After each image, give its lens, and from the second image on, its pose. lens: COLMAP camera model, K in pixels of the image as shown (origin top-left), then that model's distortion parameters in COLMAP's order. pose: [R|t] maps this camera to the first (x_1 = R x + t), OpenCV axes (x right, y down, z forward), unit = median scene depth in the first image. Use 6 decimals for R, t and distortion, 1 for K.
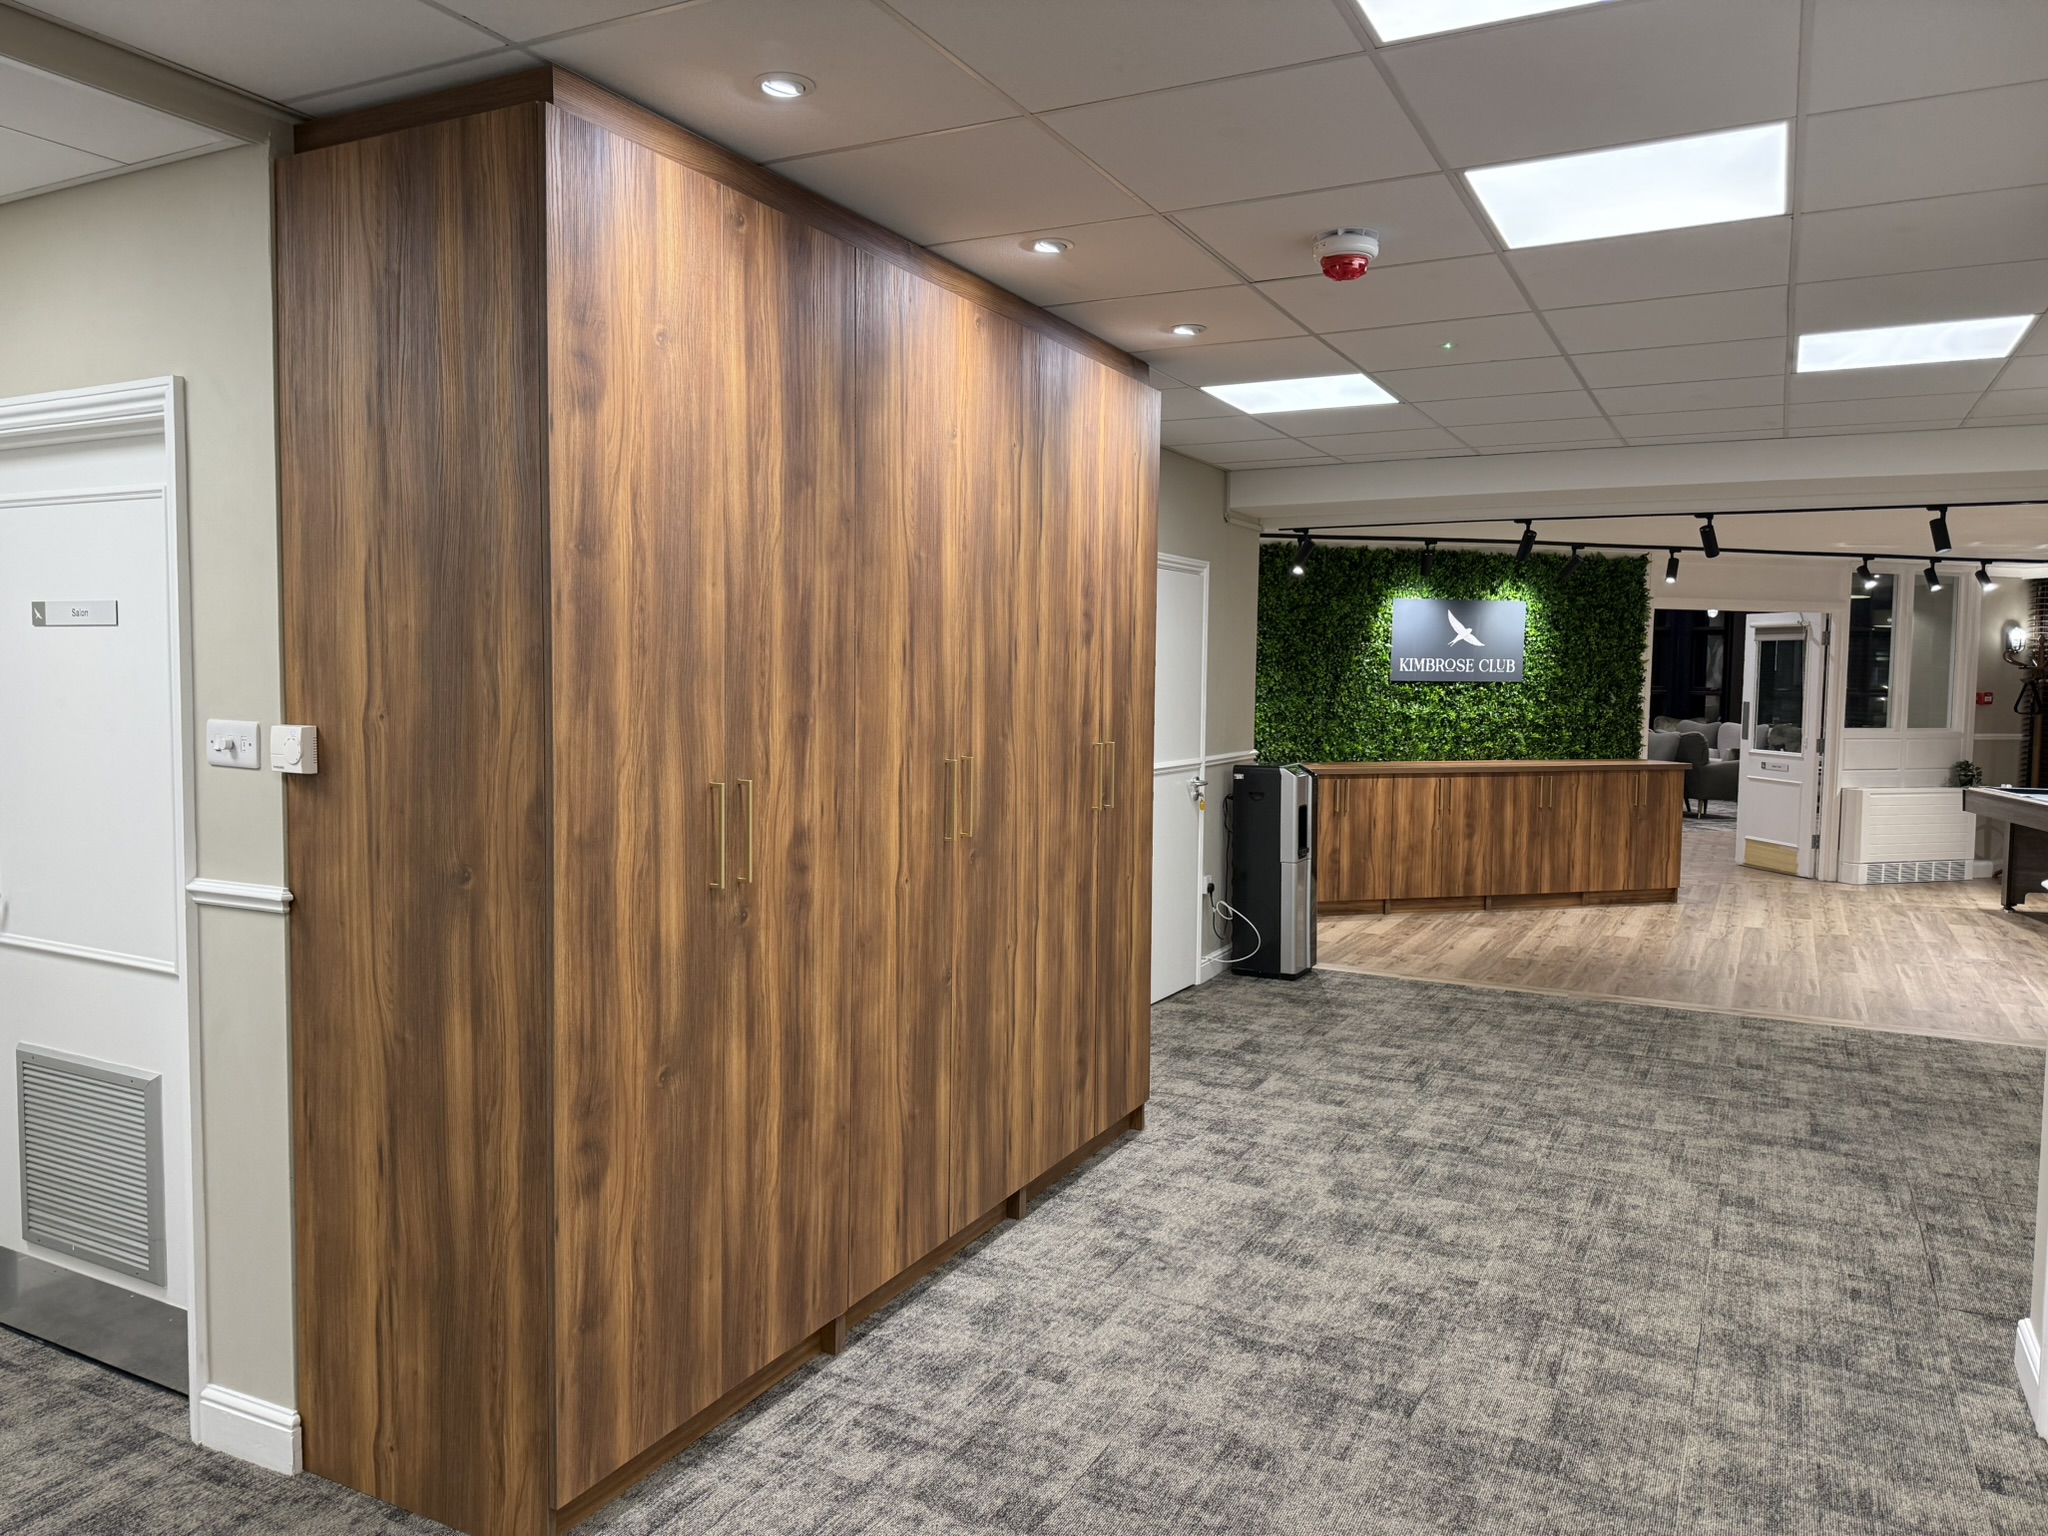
lens RADIAL K [[1435.6, 0, 1032.2], [0, 1435.6, 766.9], [0, 0, 1]] dist [0.070667, -0.093744]
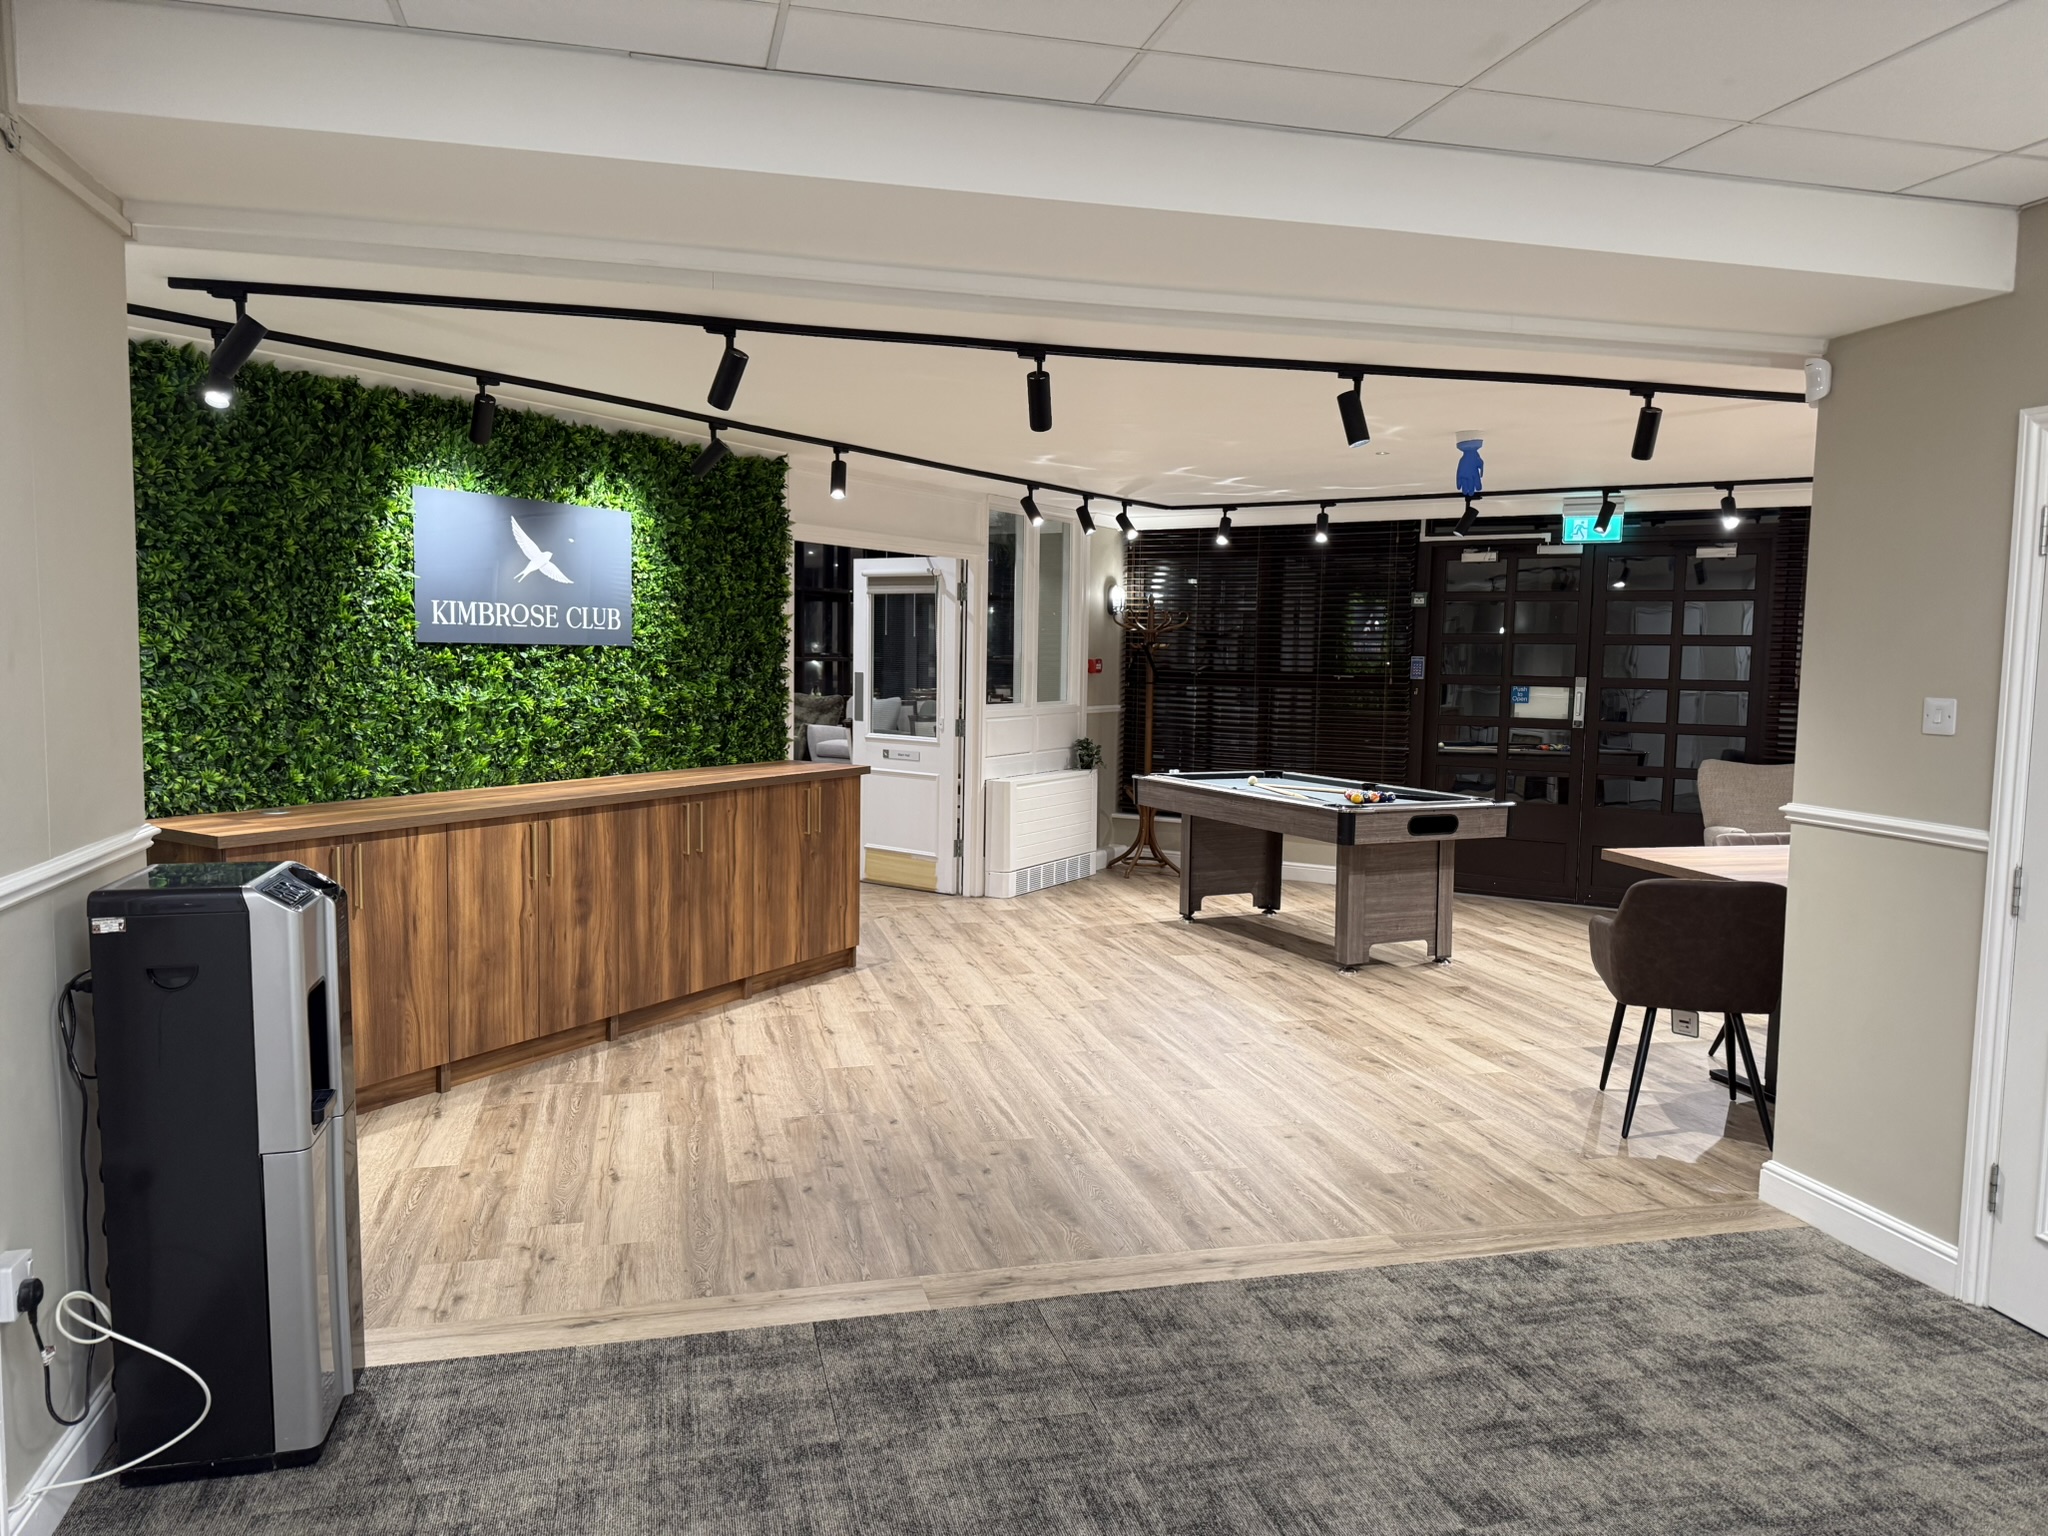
lens RADIAL K [[1435.6, 0, 1022.7], [0, 1435.6, 766.1], [0, 0, 1]] dist [0.070667, -0.093744]
pose [[0.750887, -0.054356, 0.658191, 0.061315], [0.037775, 0.998511, 0.039366, -0.026608], [-0.659350, -0.004696, 0.751821, 0.446322]]
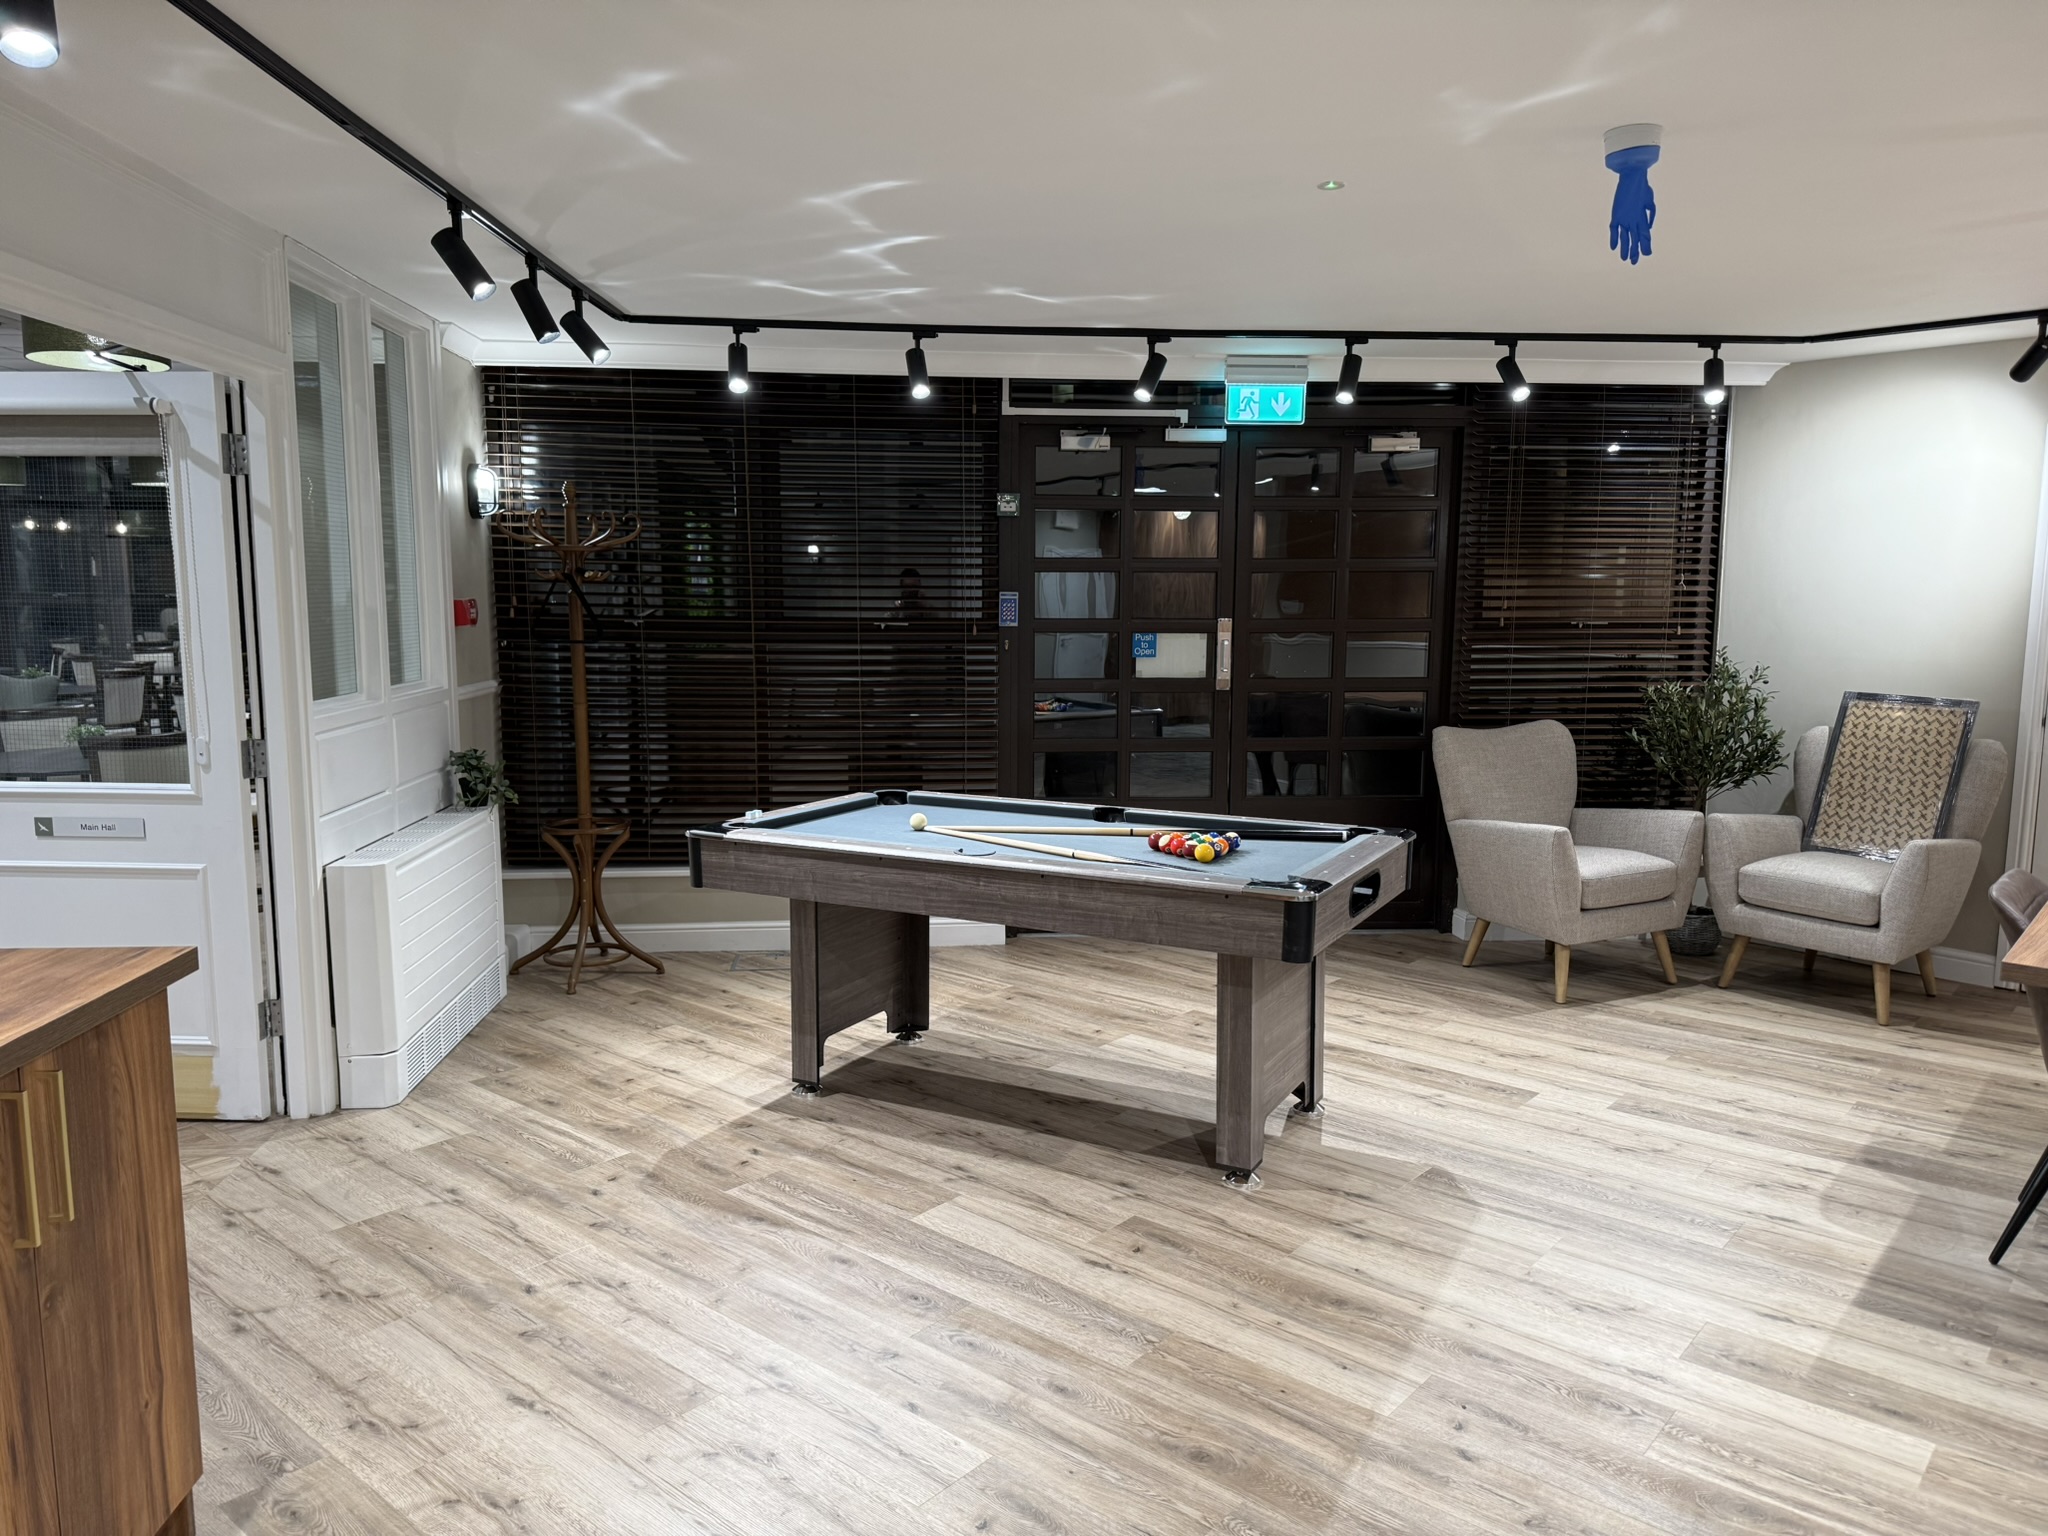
lens RADIAL K [[1435.6, 0, 1059.5], [0, 1435.6, 783.2], [0, 0, 1]] dist [0.070667, -0.093744]
pose [[0.218487, -0.142616, 0.965362, 0.273468], [0.061804, 0.989299, 0.132164, -0.050015], [-0.973881, 0.030787, 0.224963, 0.828929]]
